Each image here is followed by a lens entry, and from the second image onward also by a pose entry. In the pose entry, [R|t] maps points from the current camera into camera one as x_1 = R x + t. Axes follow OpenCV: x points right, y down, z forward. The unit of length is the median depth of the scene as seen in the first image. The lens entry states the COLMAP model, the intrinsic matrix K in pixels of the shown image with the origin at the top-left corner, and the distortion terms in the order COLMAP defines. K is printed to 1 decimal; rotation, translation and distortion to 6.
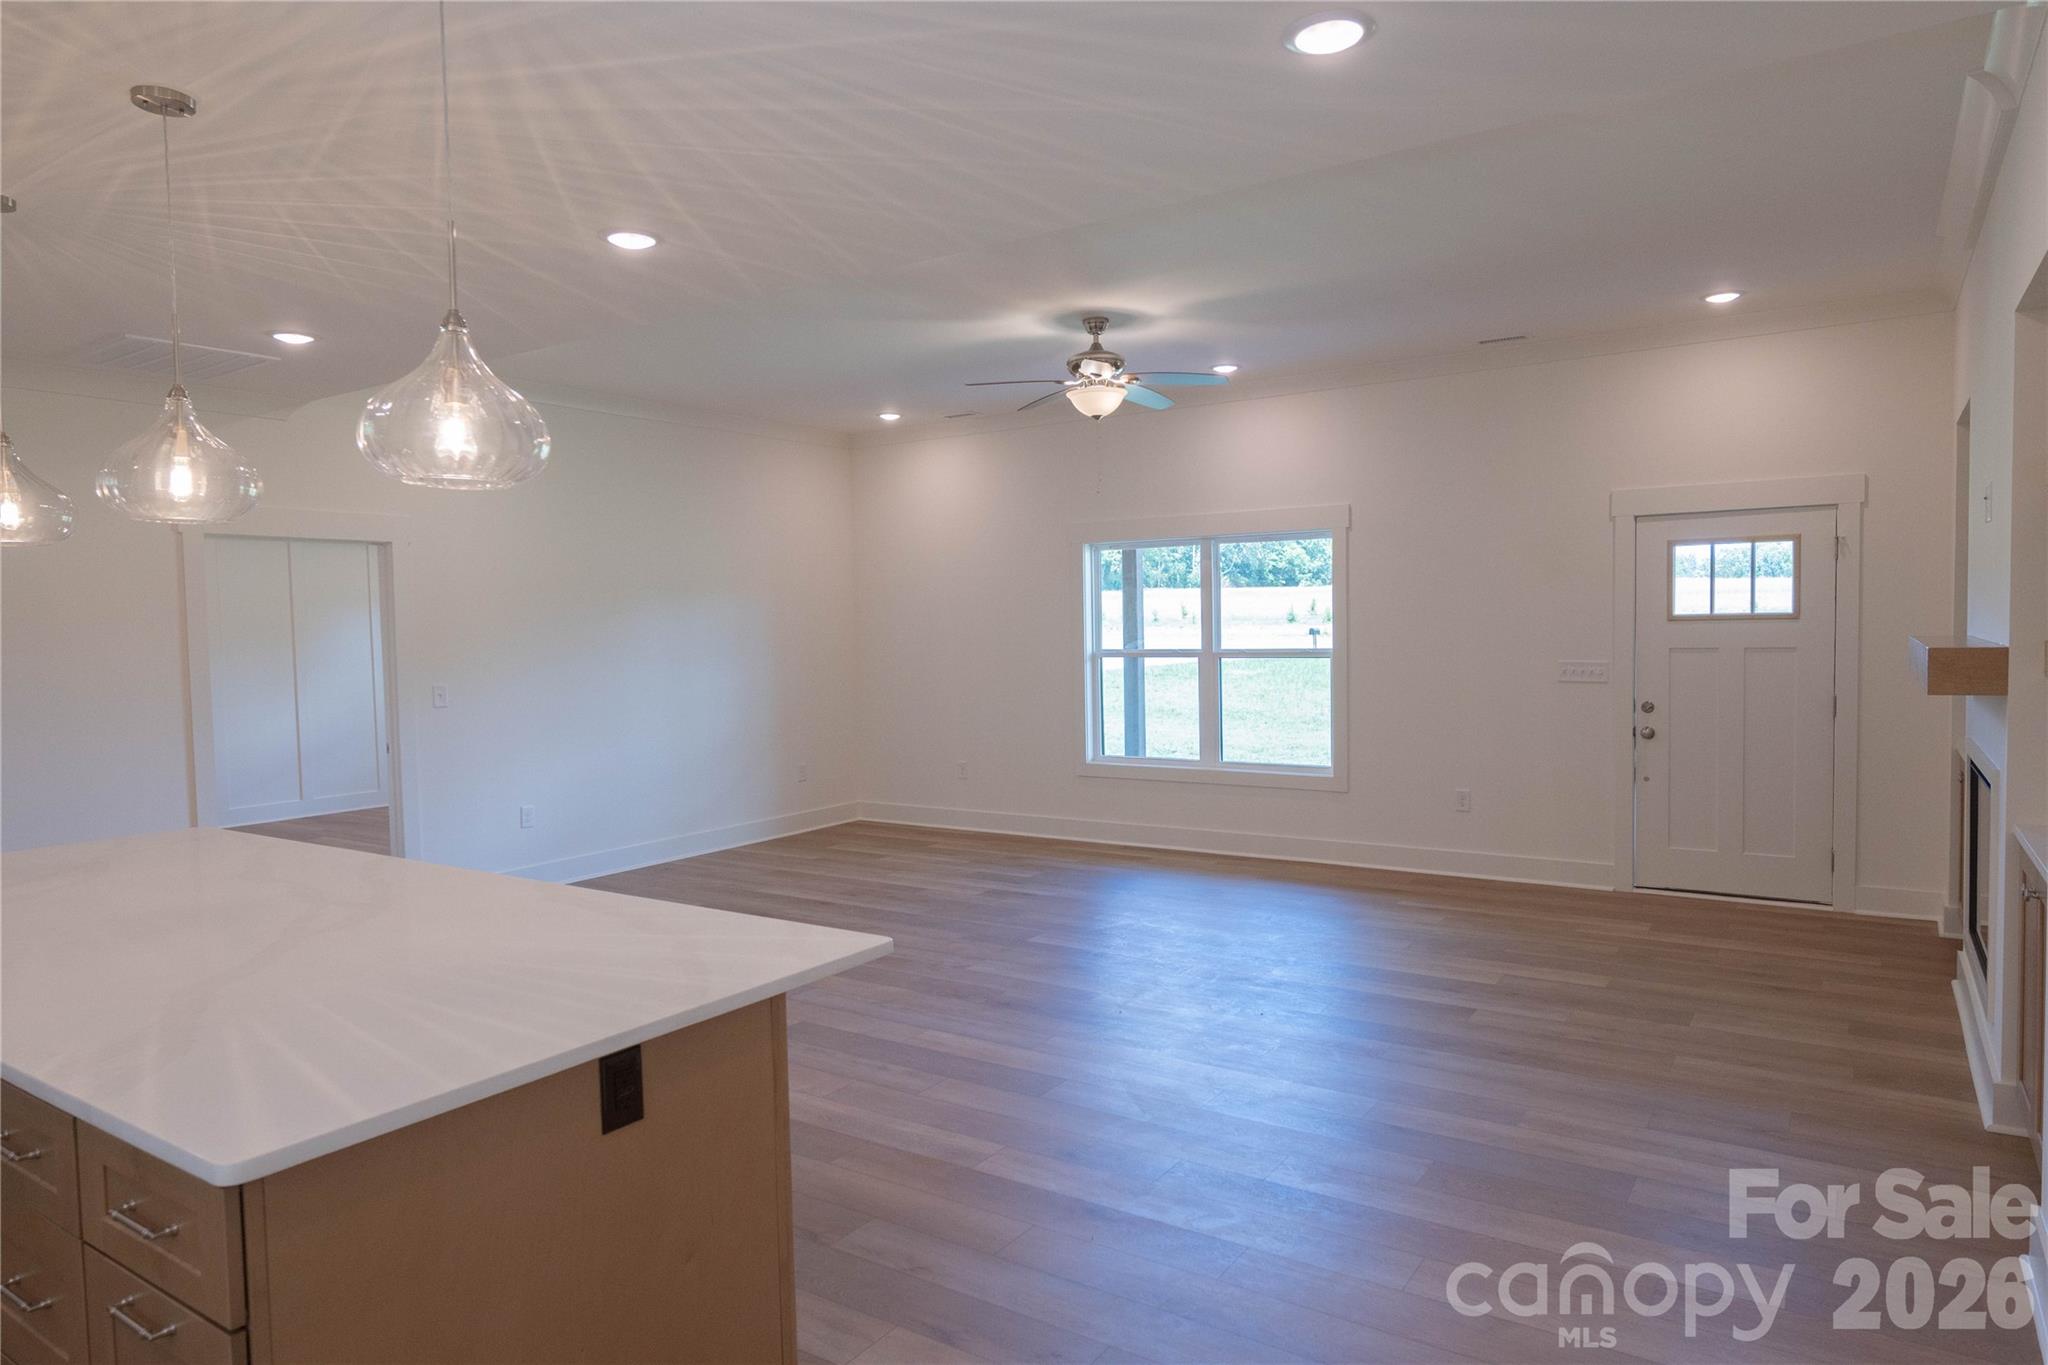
lens RADIAL K [[1244.7, 0, 1029.7], [0, 1244.7, 682.8], [0, 0, 1]] dist [0.002116, -0.001297]
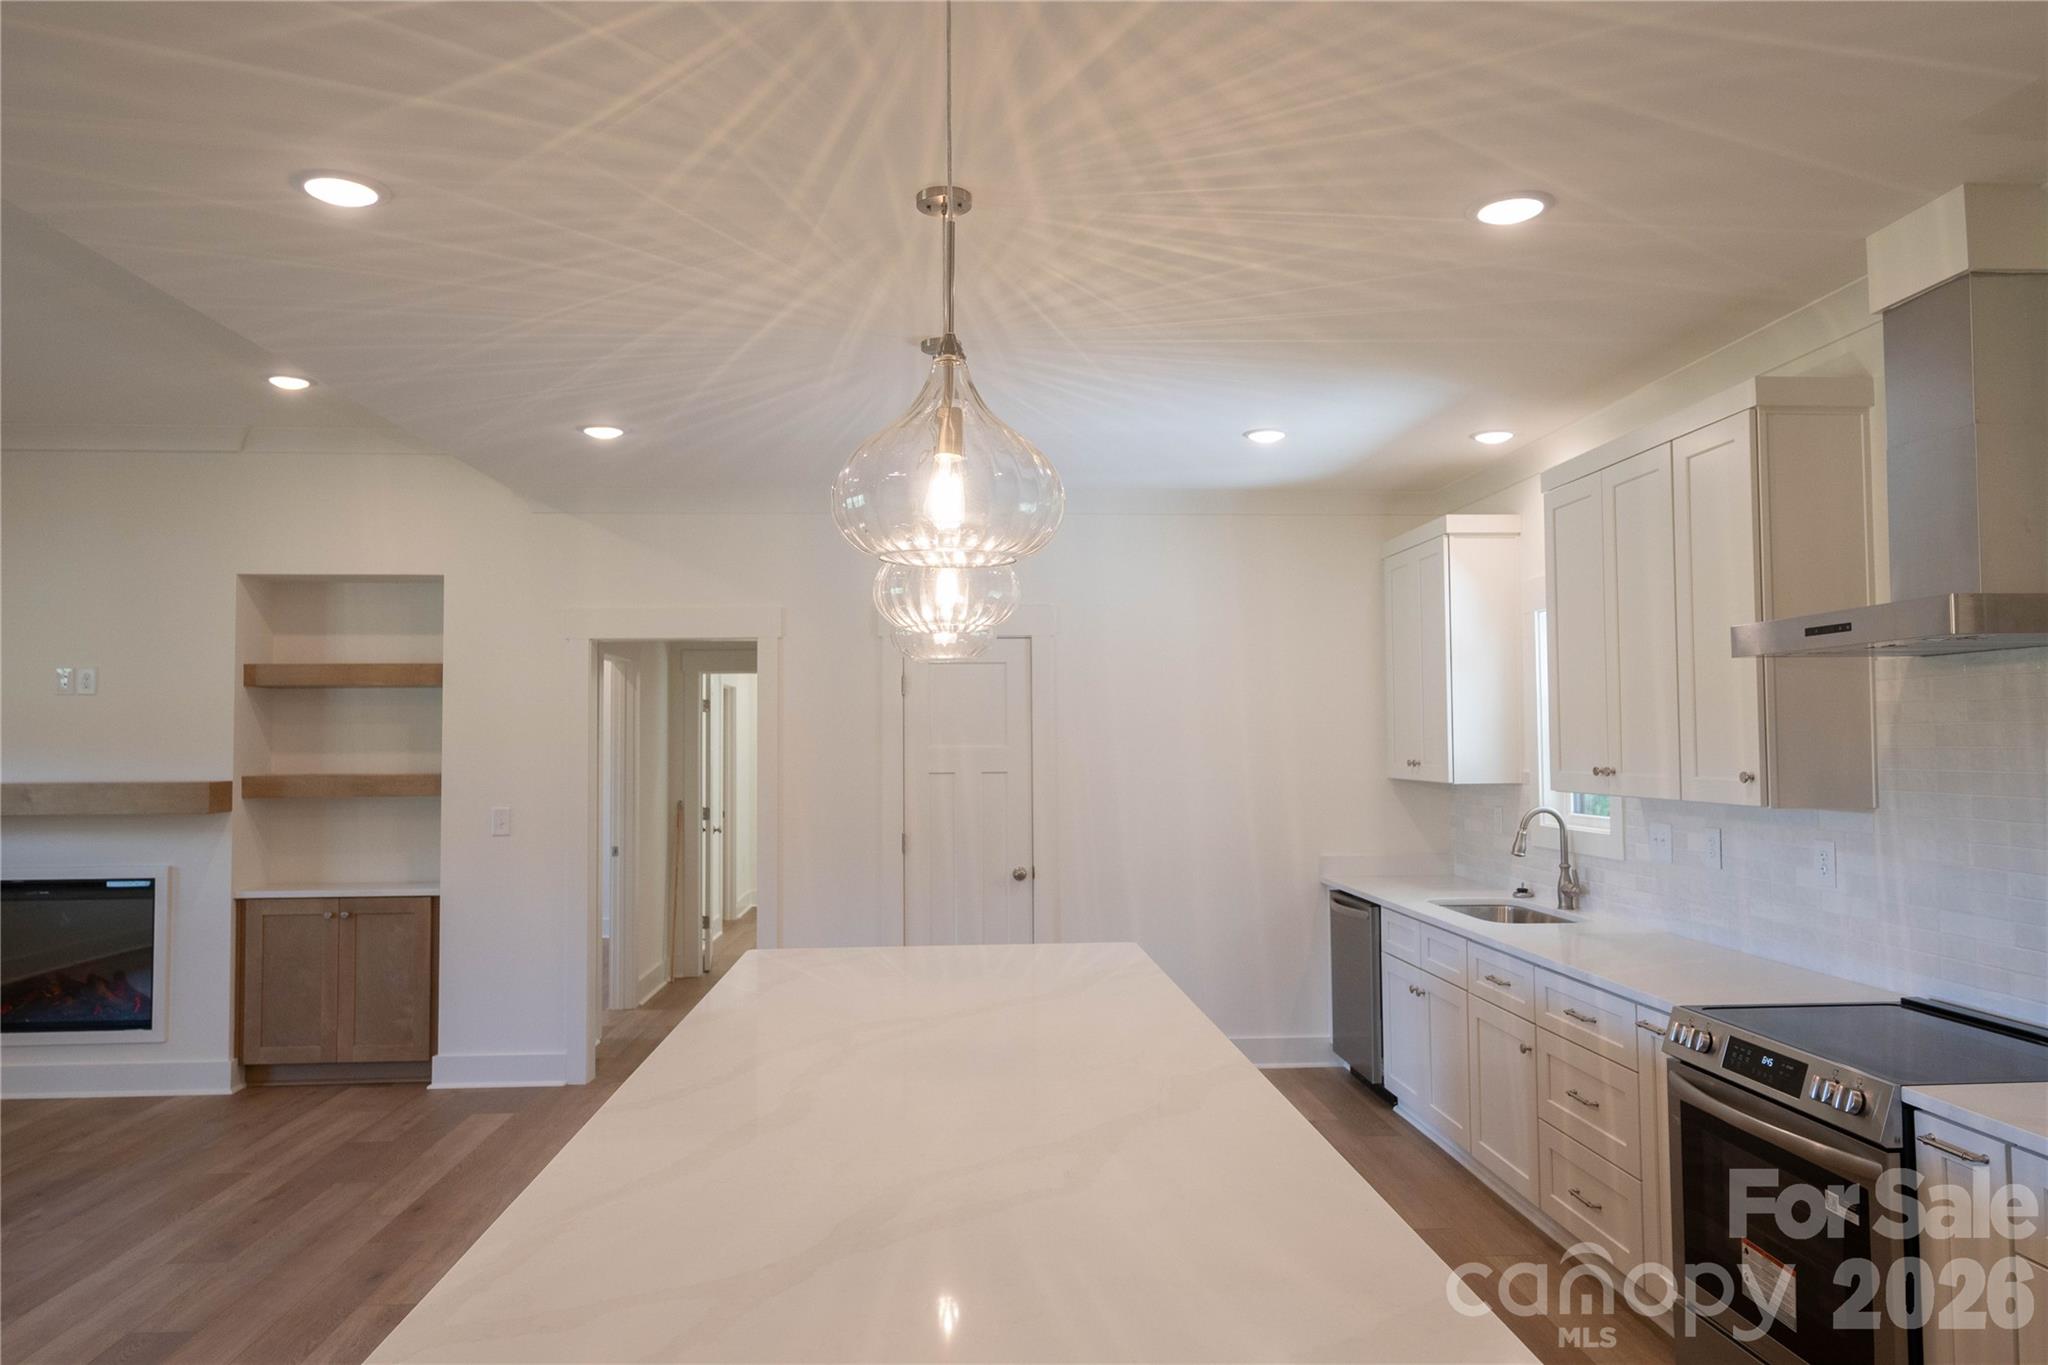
lens RADIAL K [[1328.6, 0, 1025.6], [0, 1328.6, 684.7], [0, 0, 1]] dist [0.001101, -0.002168]
pose [[-0.607337, 0.059061, 0.792246, -0.670413], [0.058554, 0.997848, -0.029500, -0.023909], [-0.792283, 0.028473, -0.609489, 0.695368]]
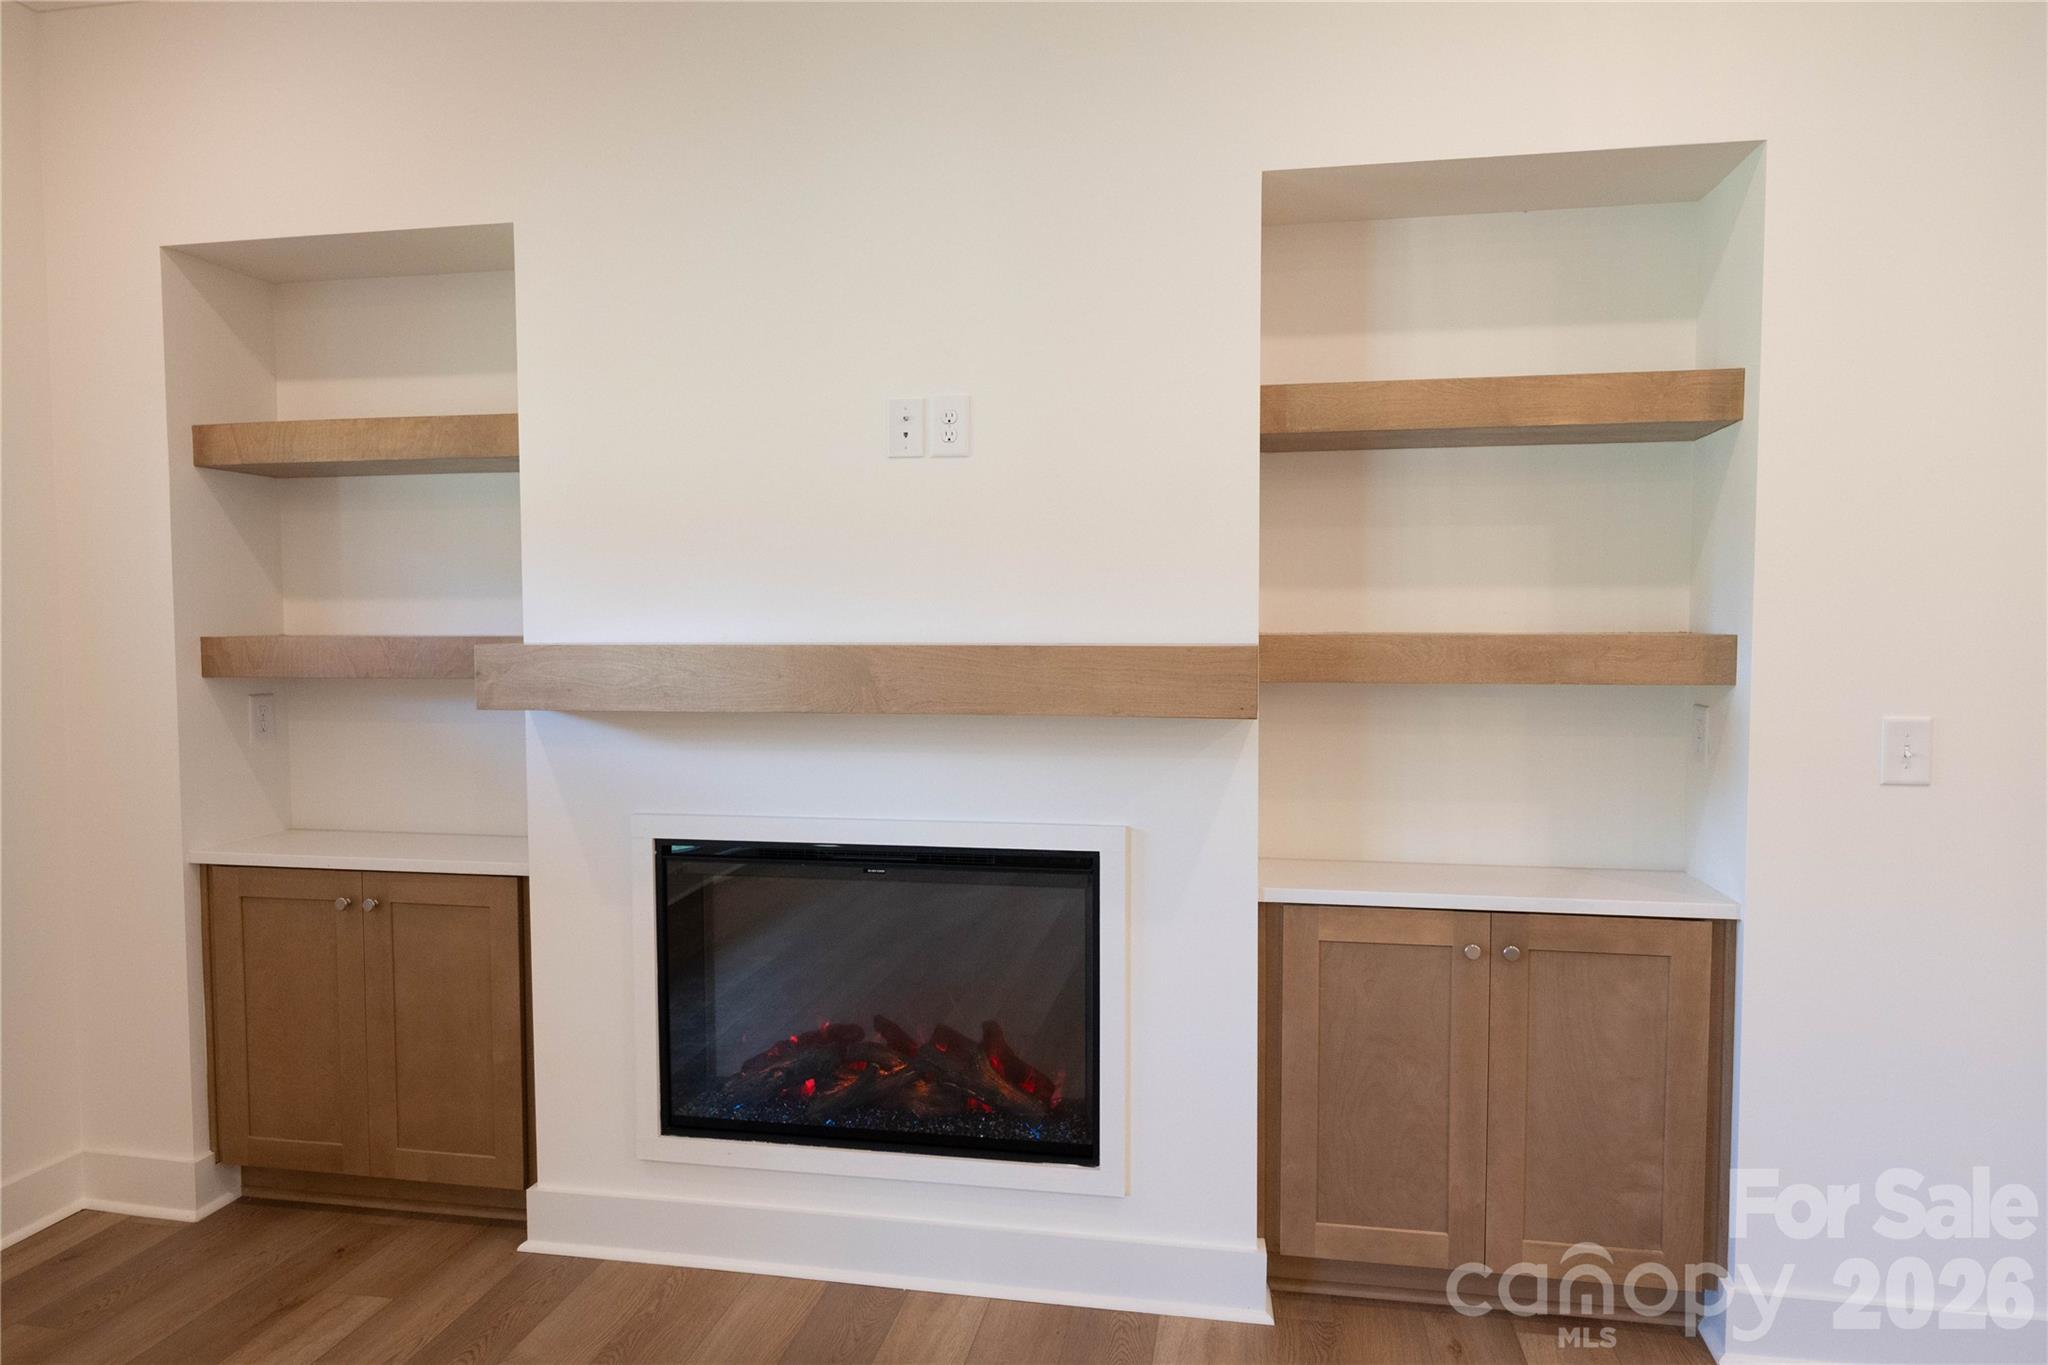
lens RADIAL K [[1244.7, 0, 1012.3], [0, 1244.7, 686.4], [0, 0, 1]] dist [0.002116, -0.001297]
pose [[-0.395942, -0.027019, 0.917878, 0.104328], [0.053833, 0.997165, 0.052574, -0.028582], [-0.916696, 0.070228, -0.393365, 0.799307]]
